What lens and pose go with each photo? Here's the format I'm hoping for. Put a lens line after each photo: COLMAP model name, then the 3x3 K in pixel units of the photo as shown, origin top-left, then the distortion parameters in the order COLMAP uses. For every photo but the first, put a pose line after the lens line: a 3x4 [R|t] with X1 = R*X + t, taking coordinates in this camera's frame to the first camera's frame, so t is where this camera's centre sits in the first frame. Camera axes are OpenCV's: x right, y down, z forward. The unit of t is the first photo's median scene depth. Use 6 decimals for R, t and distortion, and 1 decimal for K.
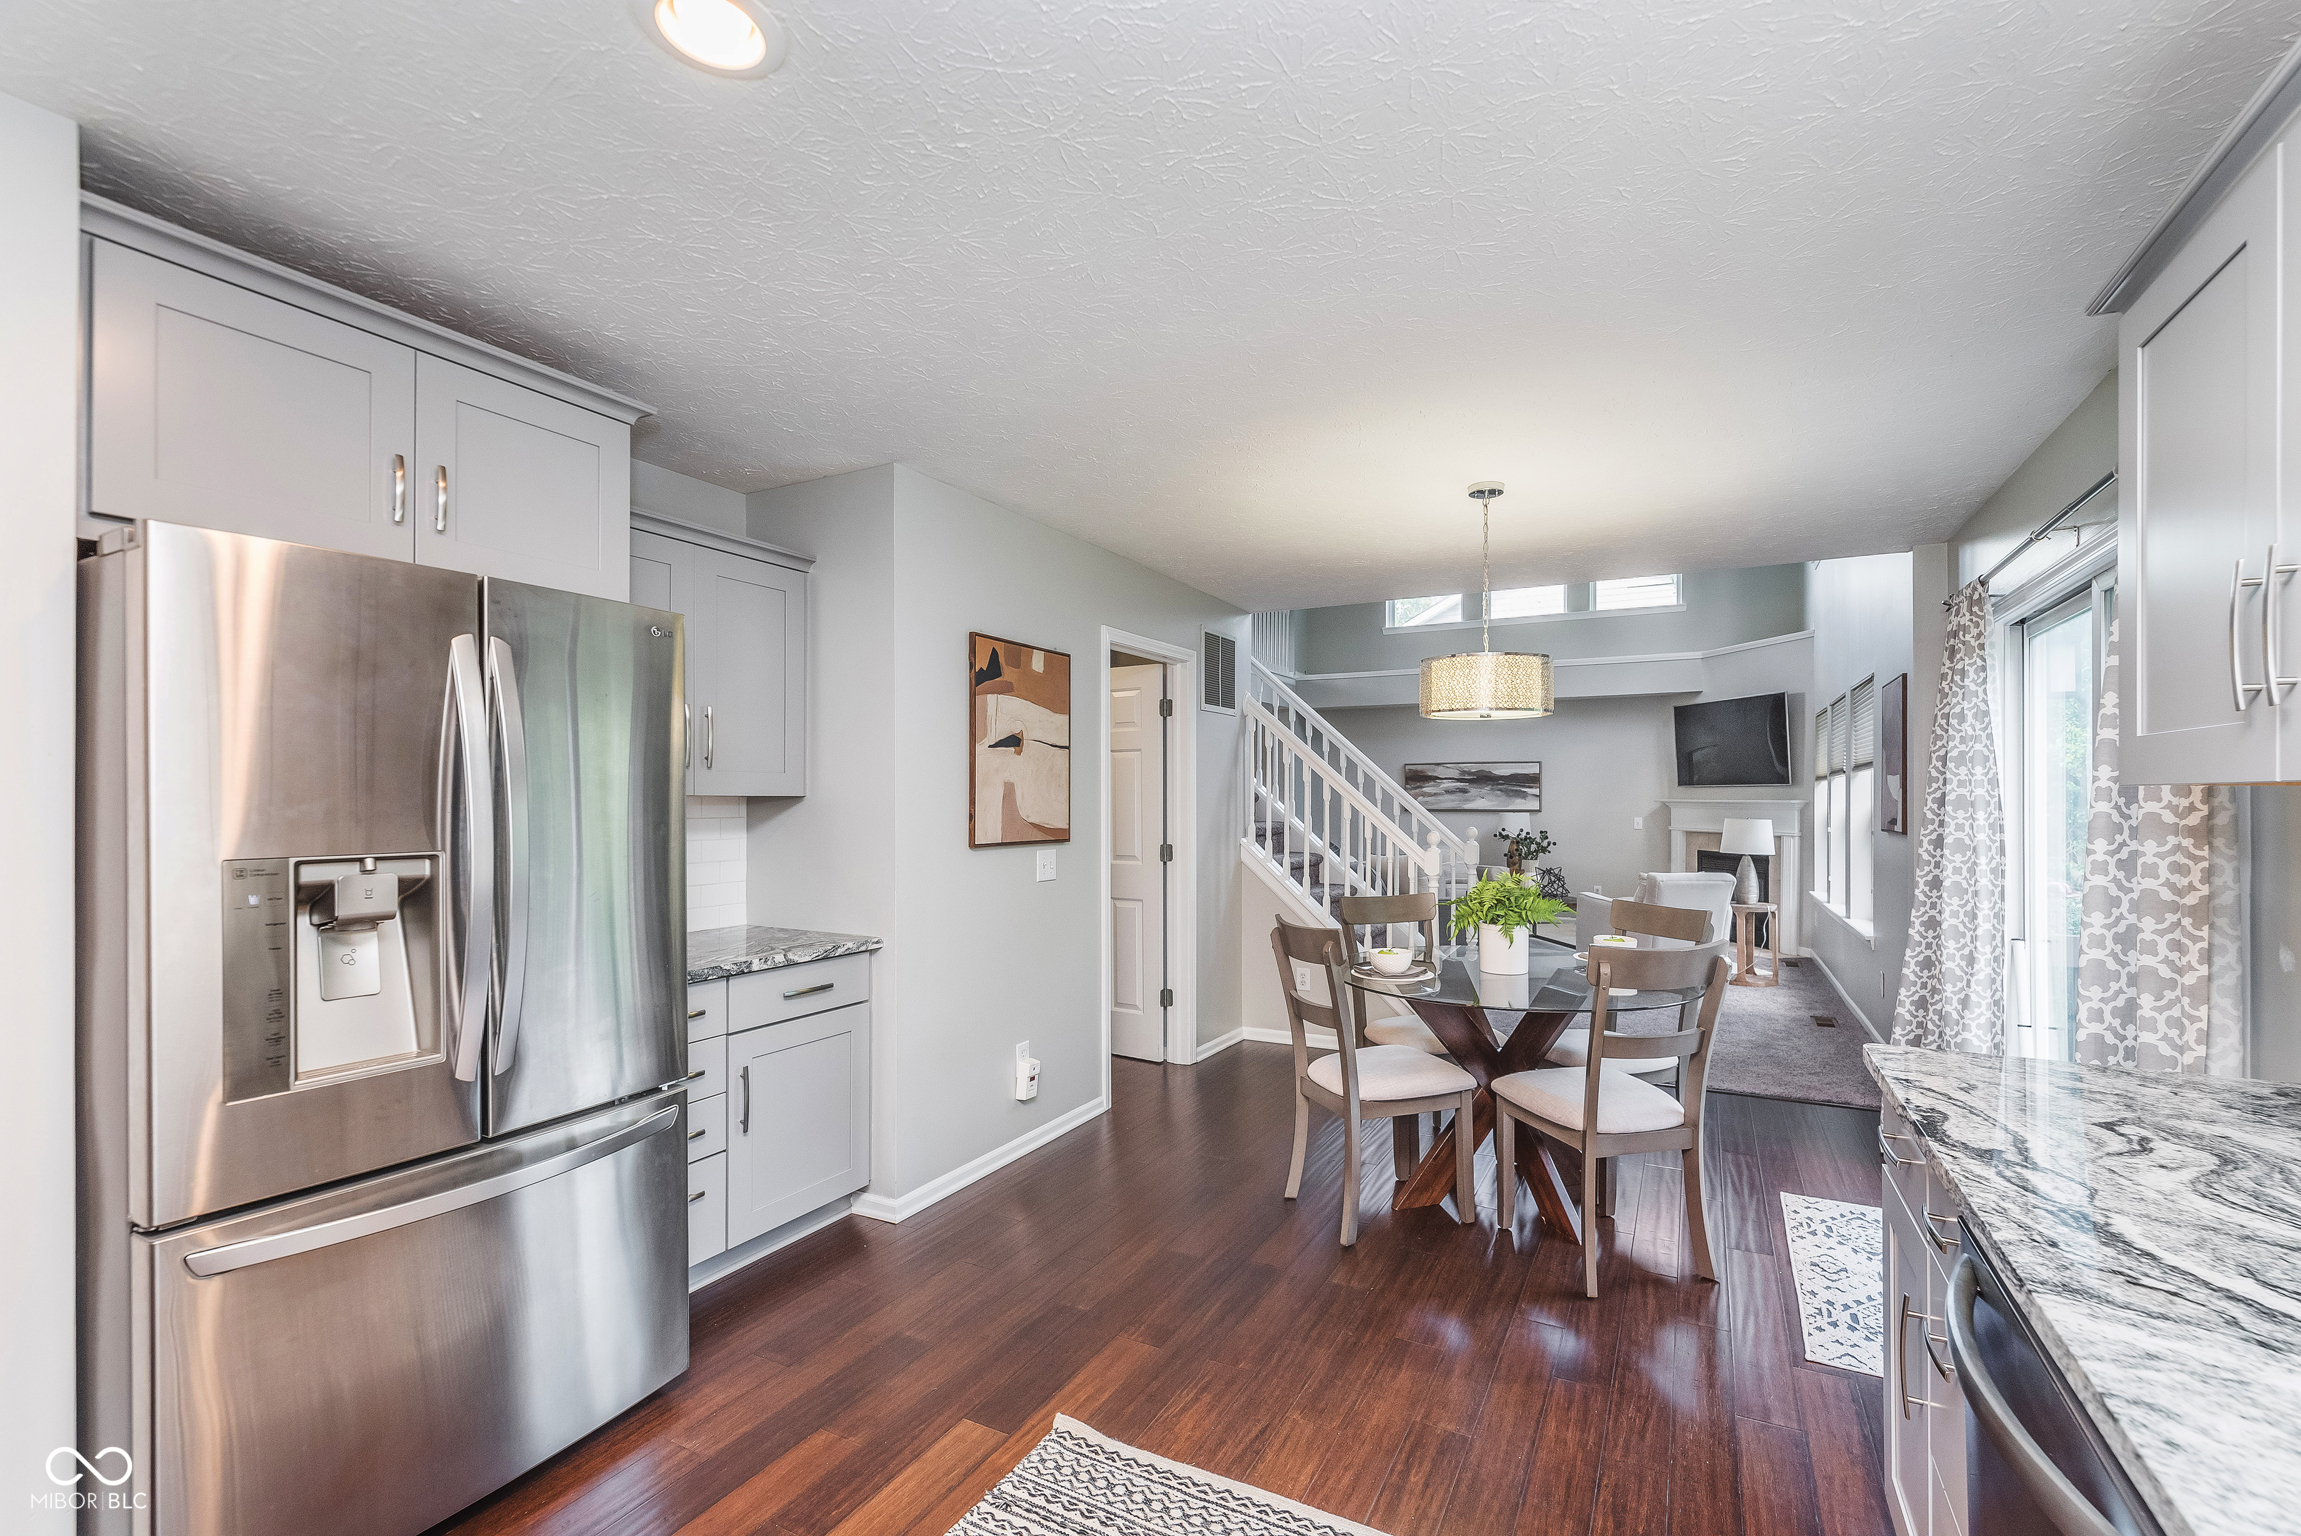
lens RADIAL K [[1003.5, 0, 1181.0], [0, 1003.5, 799.3], [0, 0, 1]] dist [0.000902, -0.000100]
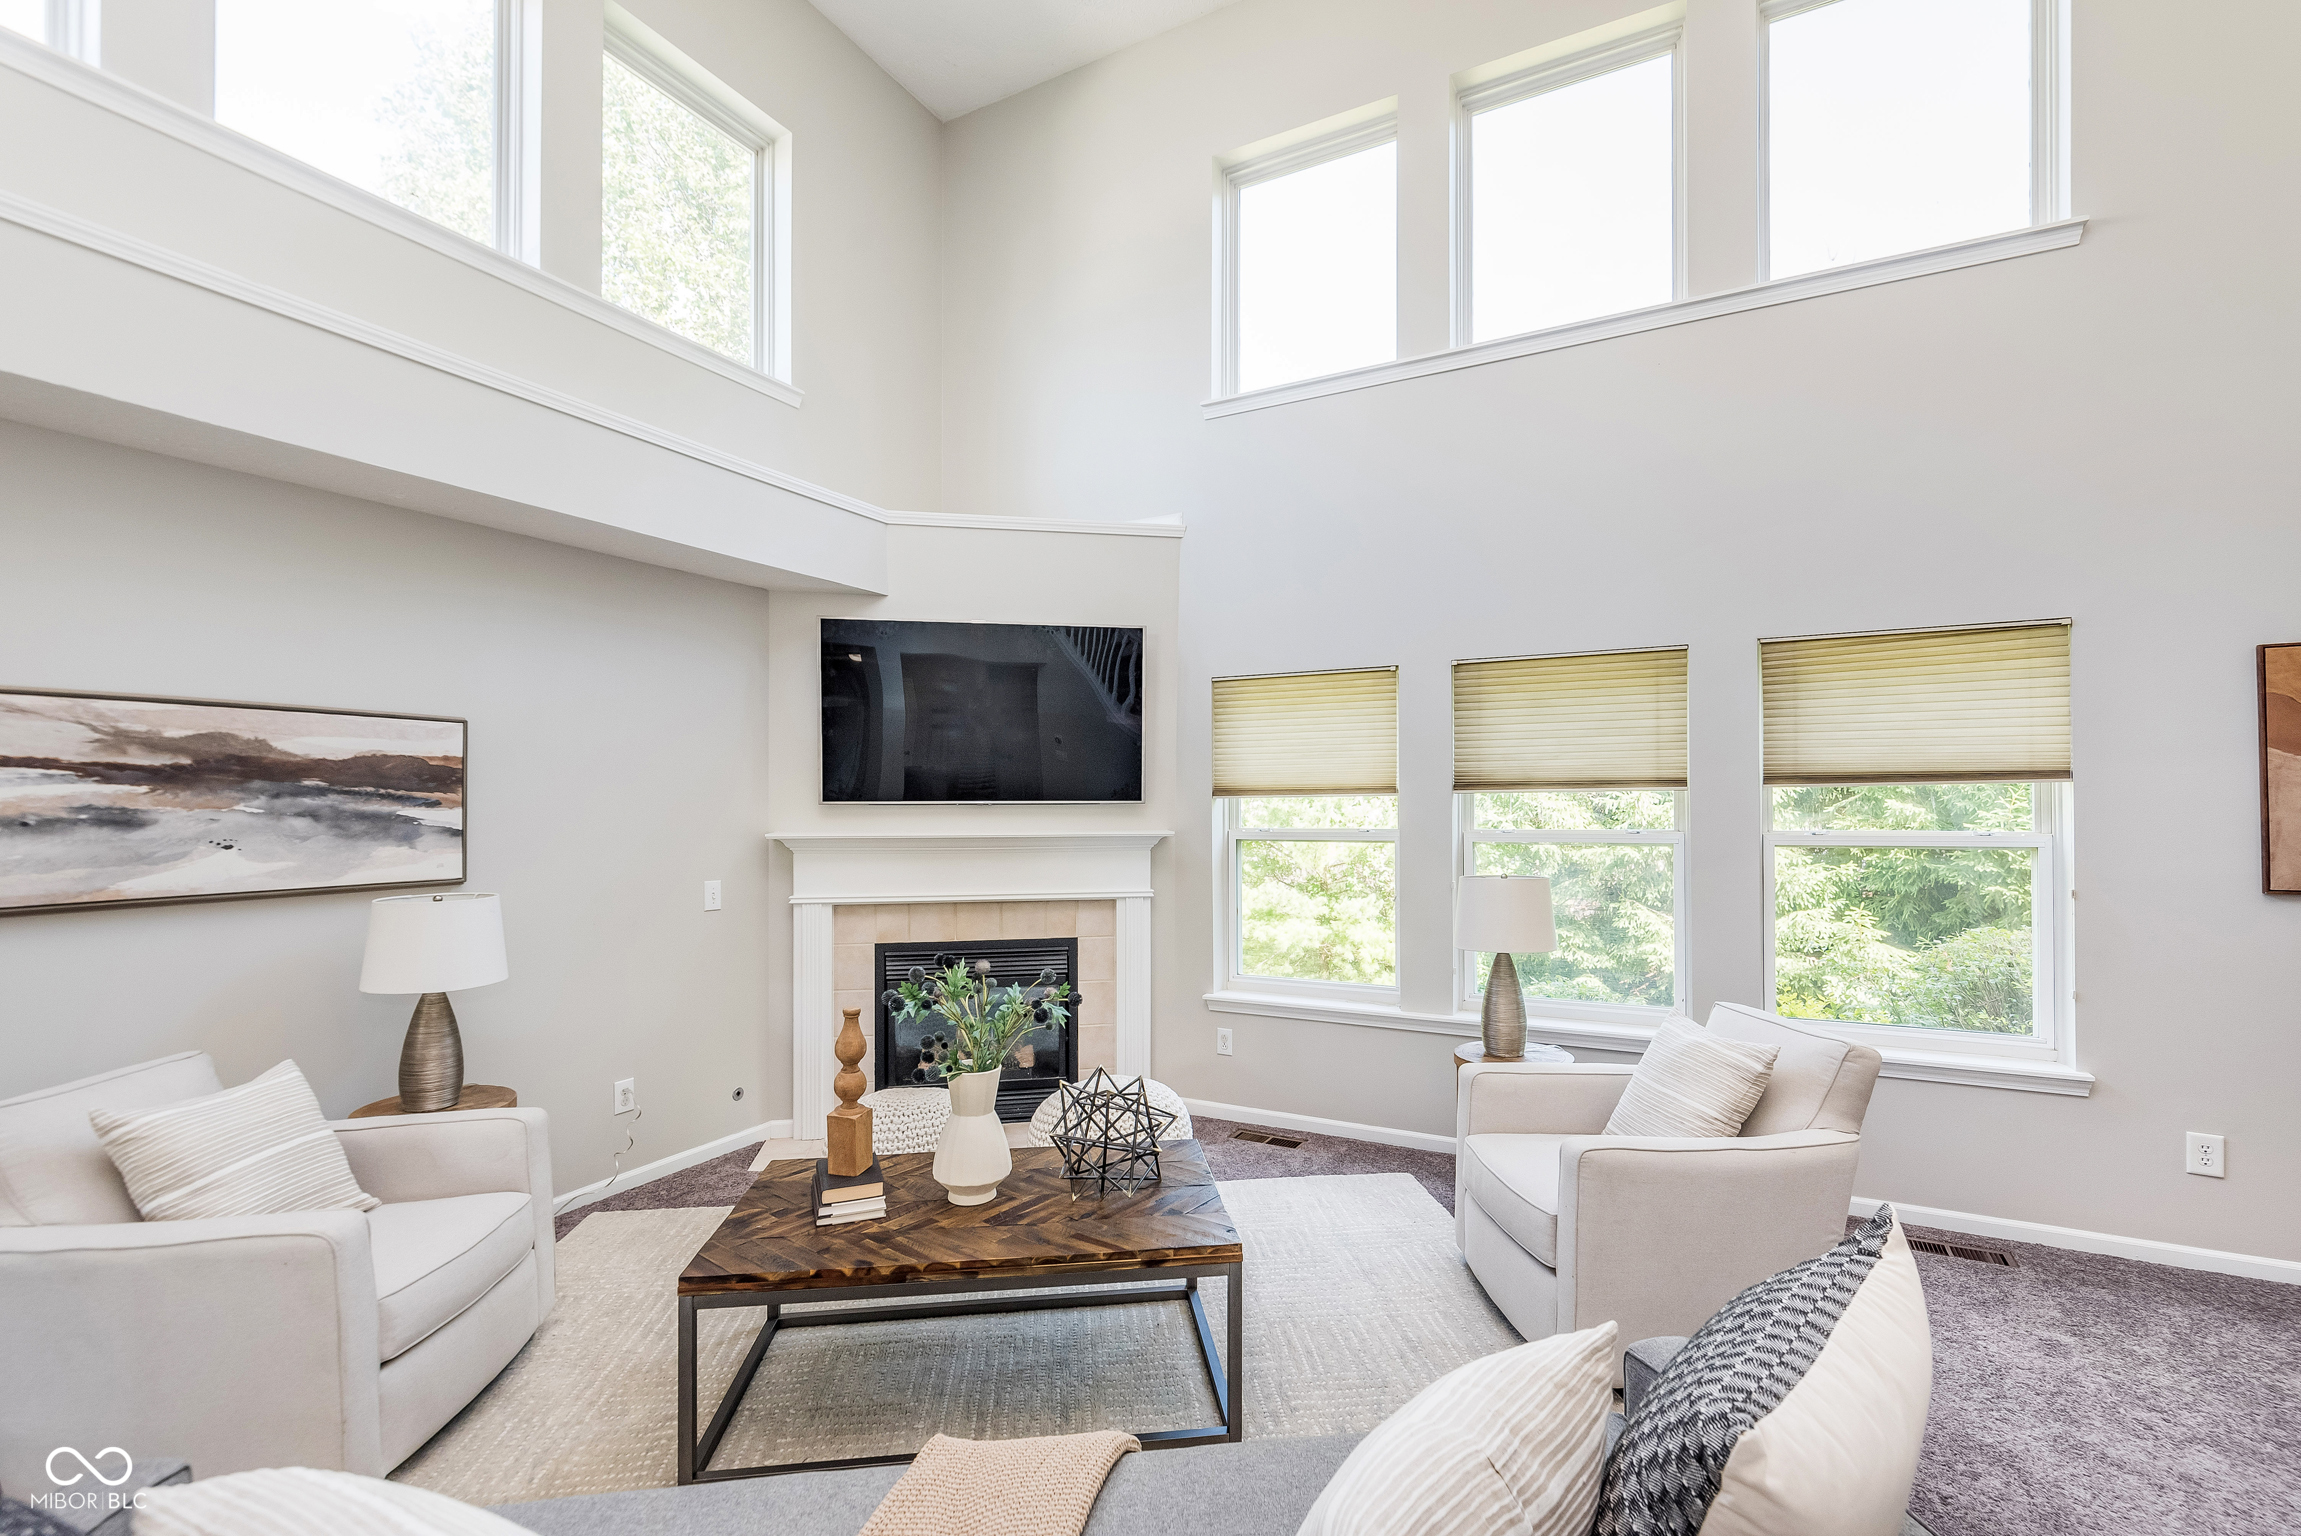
lens RADIAL K [[1003.5, 0, 1181.0], [0, 1003.5, 799.3], [0, 0, 1]] dist [0.000902, -0.000100]
pose [[0.003675, 0.002081, 0.999991, 0.151728], [0.004324, 0.999988, -0.002097, -0.032548], [-0.999984, 0.004332, 0.003666, 2.173003]]
